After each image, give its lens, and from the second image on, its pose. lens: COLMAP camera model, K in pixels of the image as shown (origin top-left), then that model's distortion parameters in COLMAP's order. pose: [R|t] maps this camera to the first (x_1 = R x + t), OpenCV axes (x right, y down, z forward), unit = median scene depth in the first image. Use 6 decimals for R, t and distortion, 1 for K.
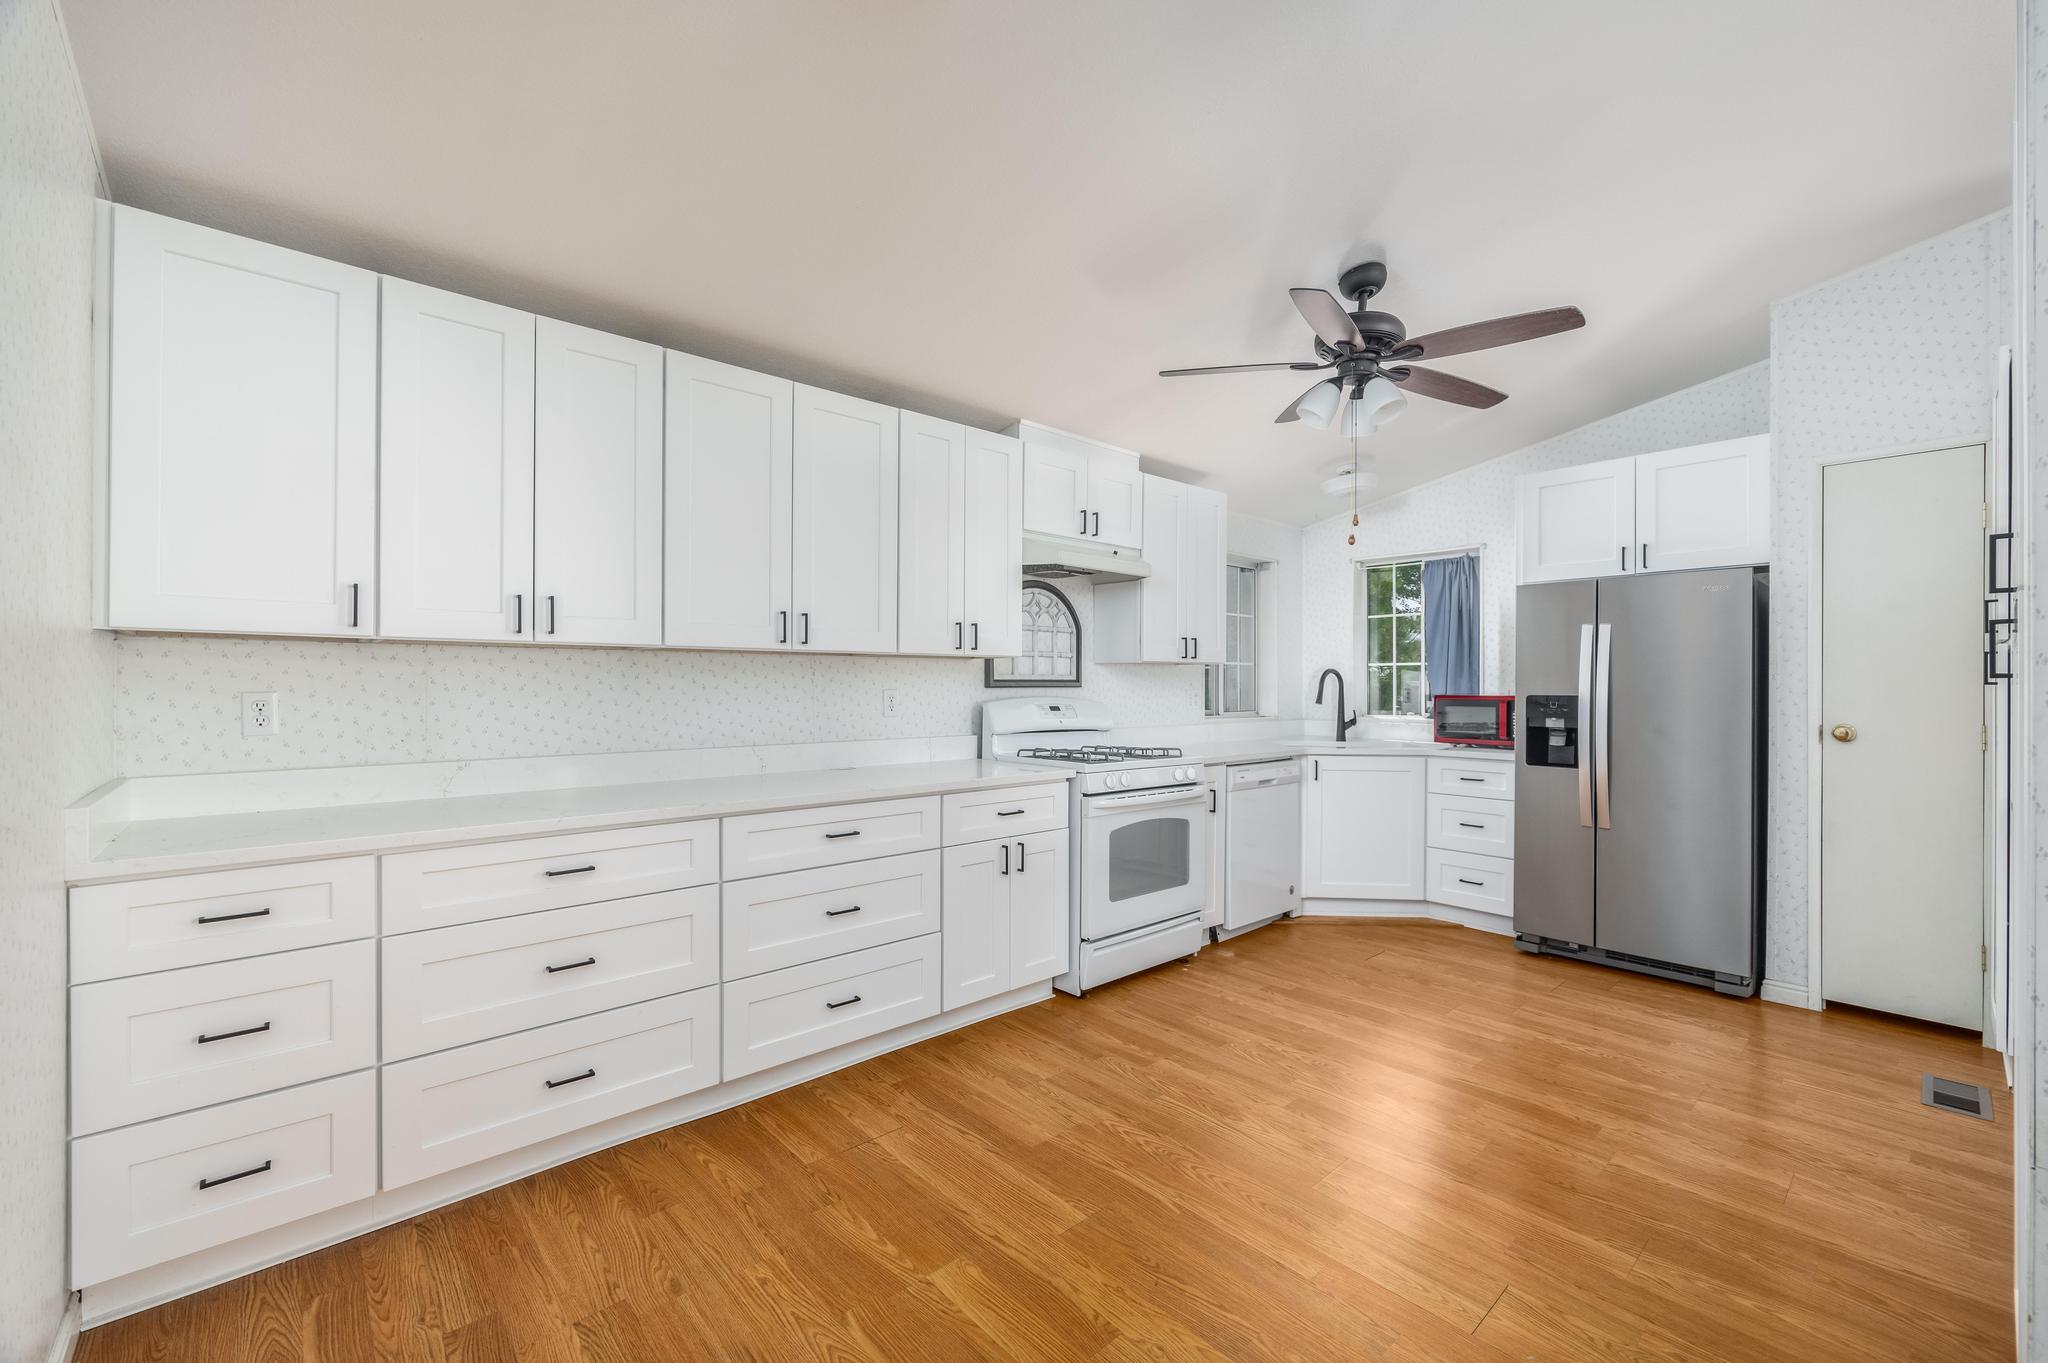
lens RADIAL K [[850.9, 0, 1007.9], [0, 850.9, 680.2], [0, 0, 1]] dist [-0.001272, -0.000021]
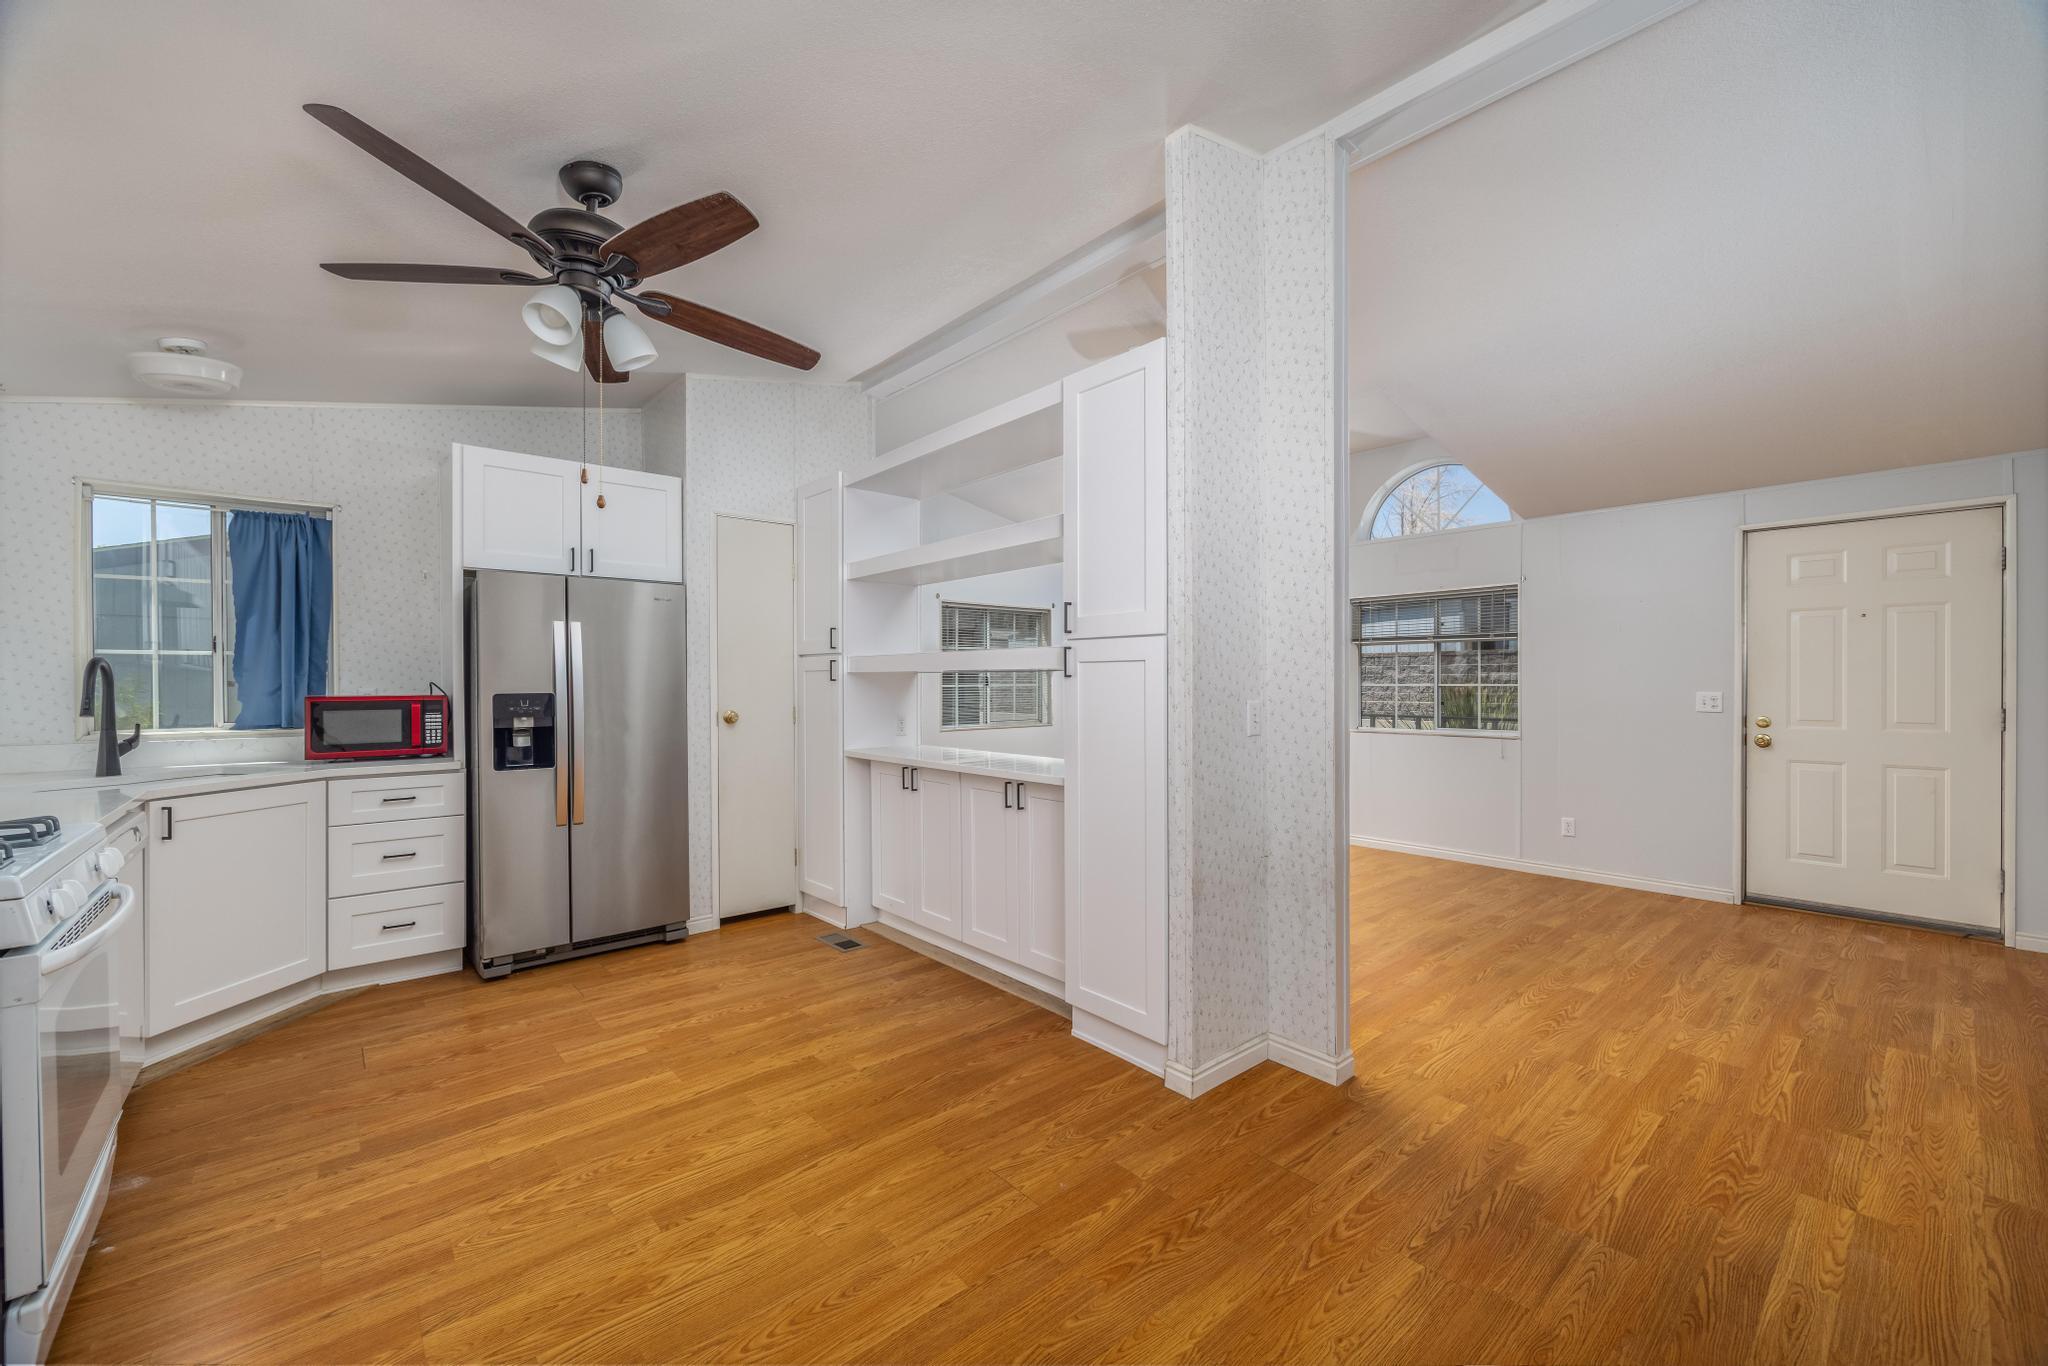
lens RADIAL K [[850.9, 0, 1007.9], [0, 850.9, 681.7], [0, 0, 1]] dist [-0.001272, -0.000021]
pose [[-0.025812, -0.003862, 0.999659, -0.336094], [-0.002023, 0.999991, 0.003811, 0.000314], [-0.999665, -0.001924, -0.025819, 0.524948]]
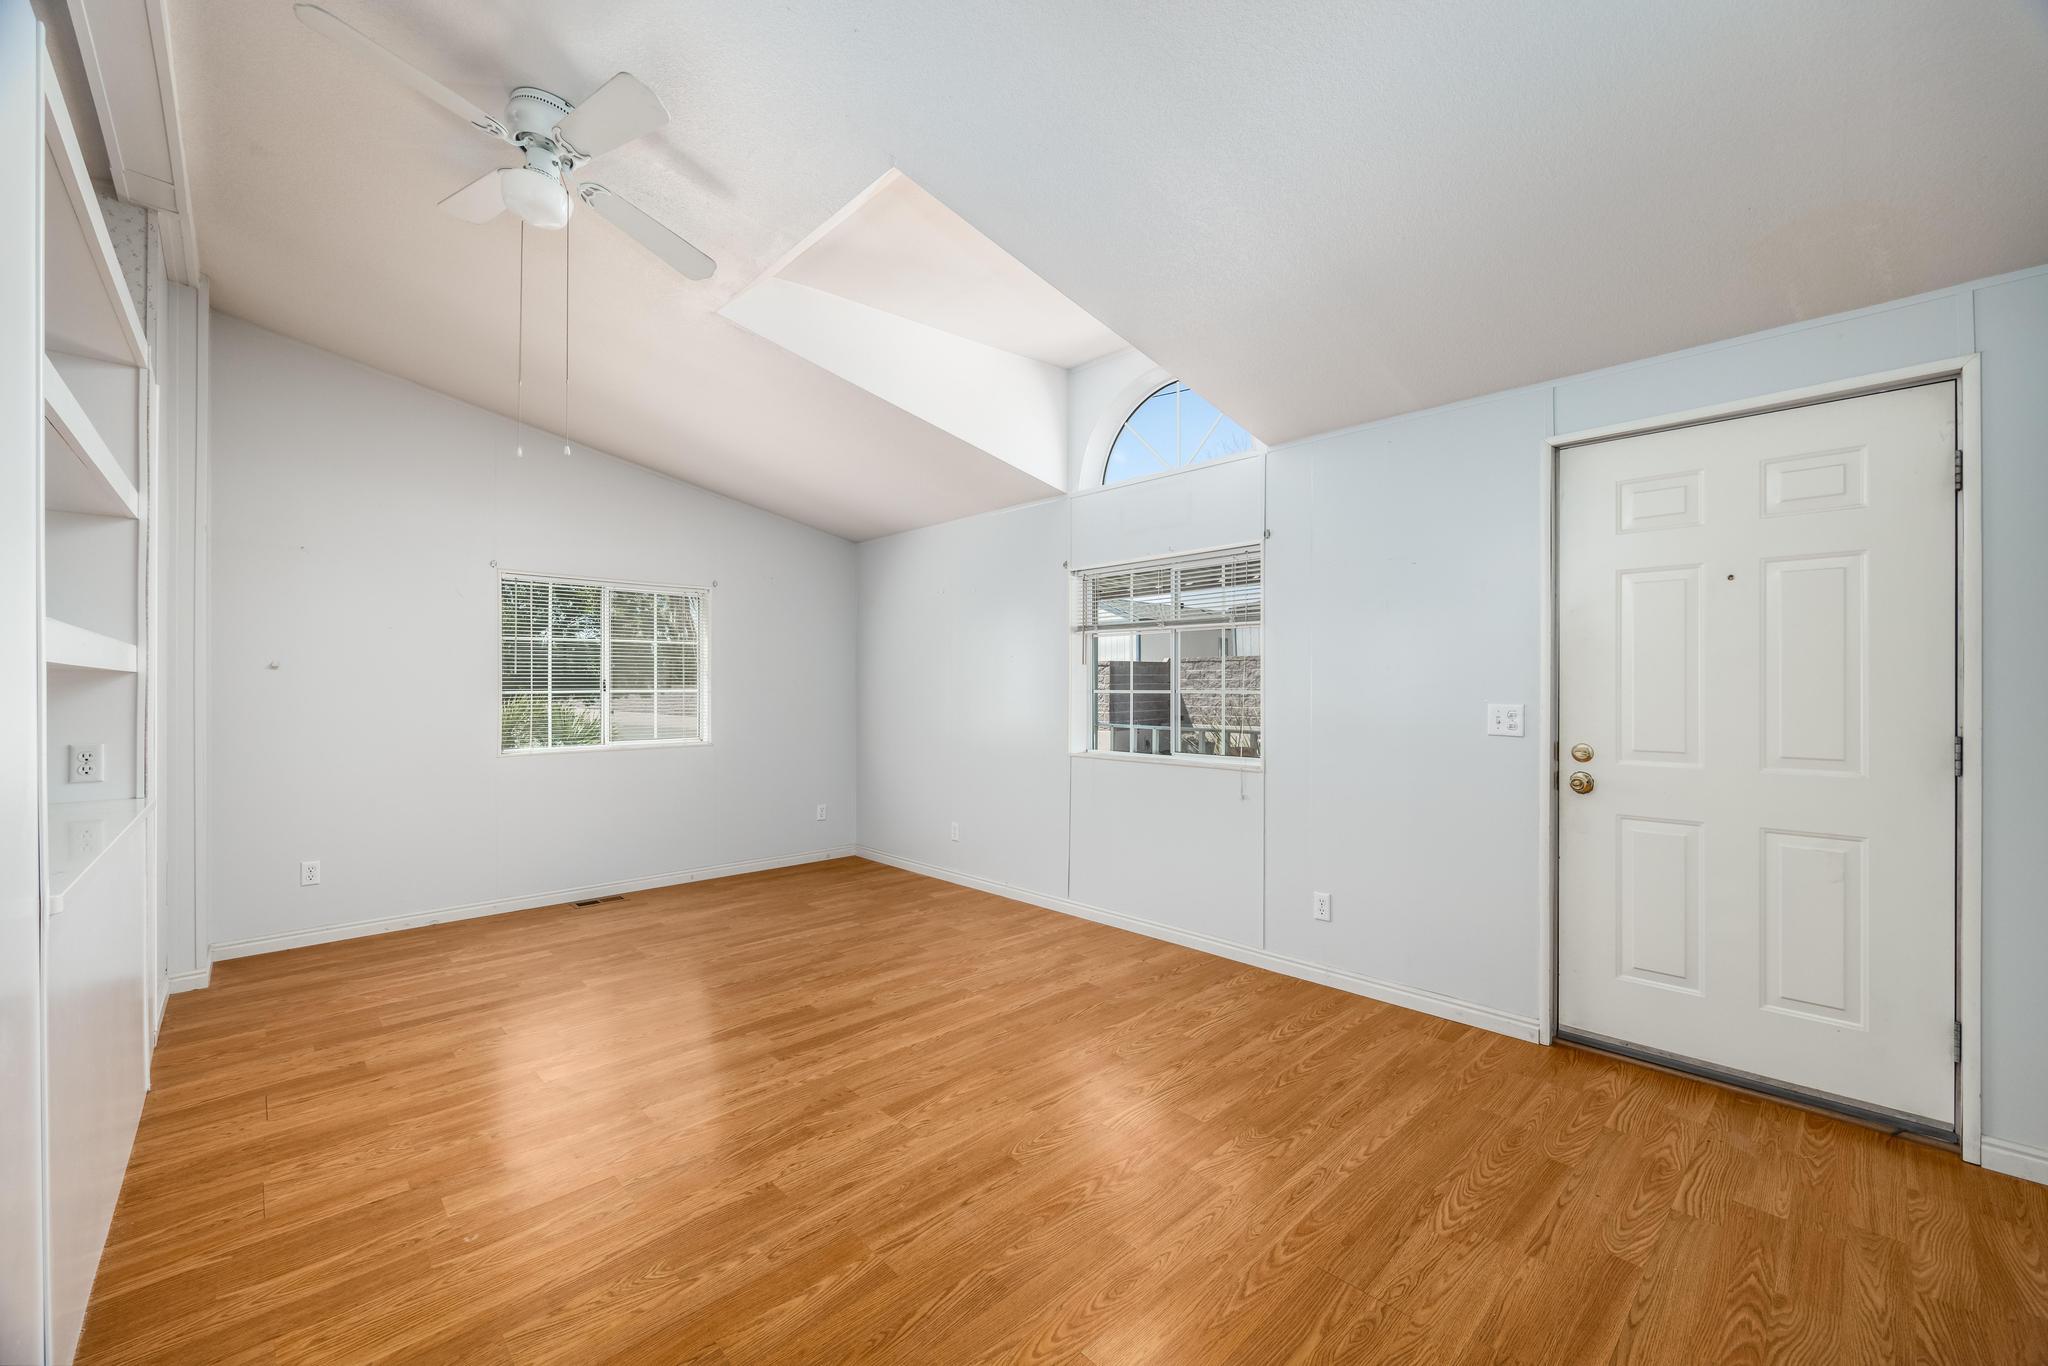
lens RADIAL K [[850.9, 0, 1007.9], [0, 850.9, 681.7], [0, 0, 1]] dist [-0.001272, -0.000021]
pose [[-0.054910, -0.004308, 0.998482, -0.306784], [0.002301, 0.999987, 0.004441, -0.000155], [-0.998489, 0.002541, -0.054900, 0.489313]]
